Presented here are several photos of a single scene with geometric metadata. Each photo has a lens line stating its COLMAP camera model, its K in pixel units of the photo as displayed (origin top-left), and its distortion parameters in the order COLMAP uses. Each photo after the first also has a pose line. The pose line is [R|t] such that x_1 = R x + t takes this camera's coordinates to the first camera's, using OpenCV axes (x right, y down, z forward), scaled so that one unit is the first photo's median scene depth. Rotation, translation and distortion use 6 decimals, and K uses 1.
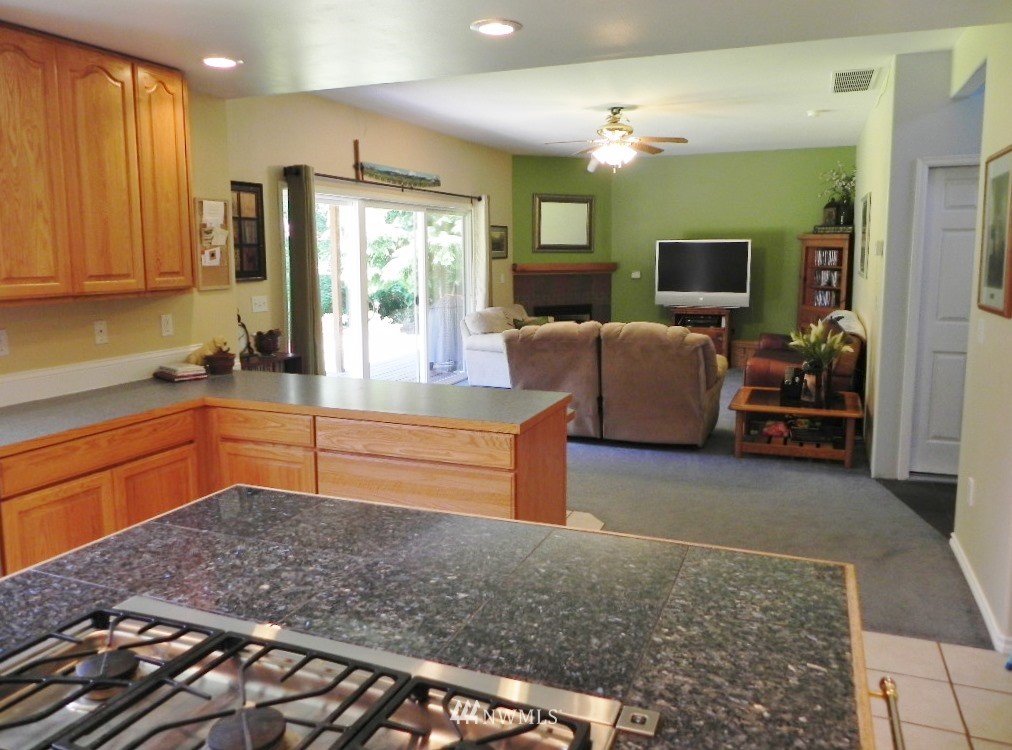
lens RADIAL K [[779.4, 0, 508.9], [0, 779.4, 370.9], [0, 0, 1]] dist [0.004973, 0.003881]
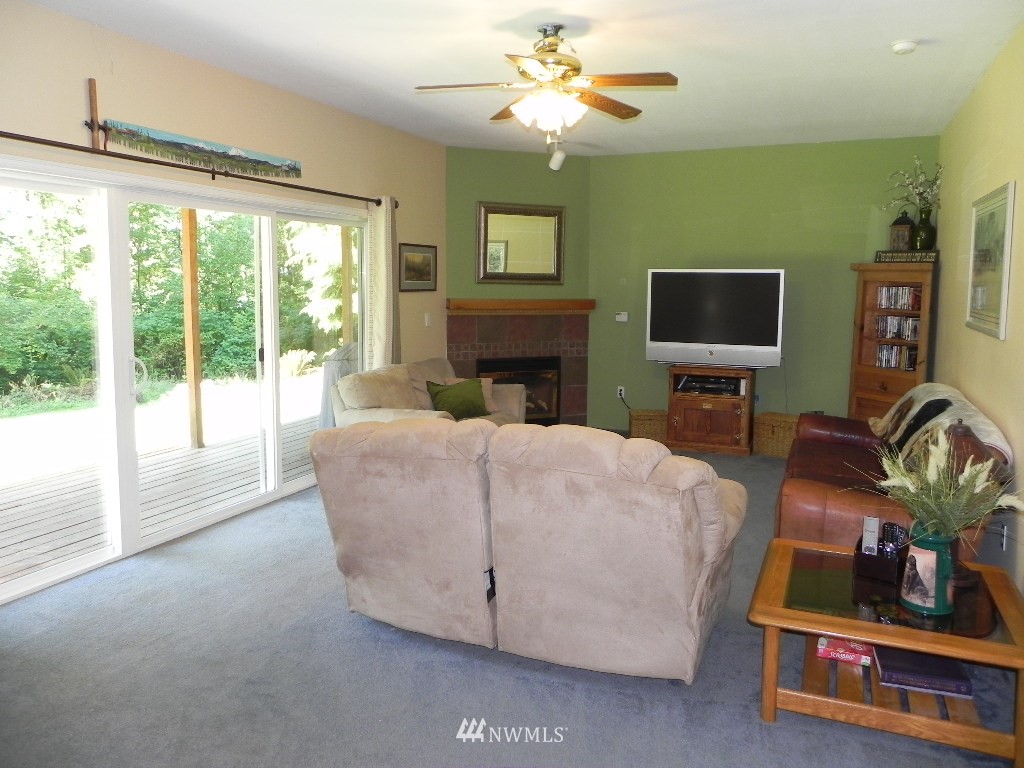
lens RADIAL K [[788.6, 0, 509.6], [0, 788.6, 383.1], [0, 0, 1]] dist [0.004973, 0.003881]
pose [[0.999580, 0.018194, -0.022567, 0.086275], [-0.018808, 0.999450, -0.027297, -0.045204], [0.022058, 0.027710, 0.999373, 0.304362]]
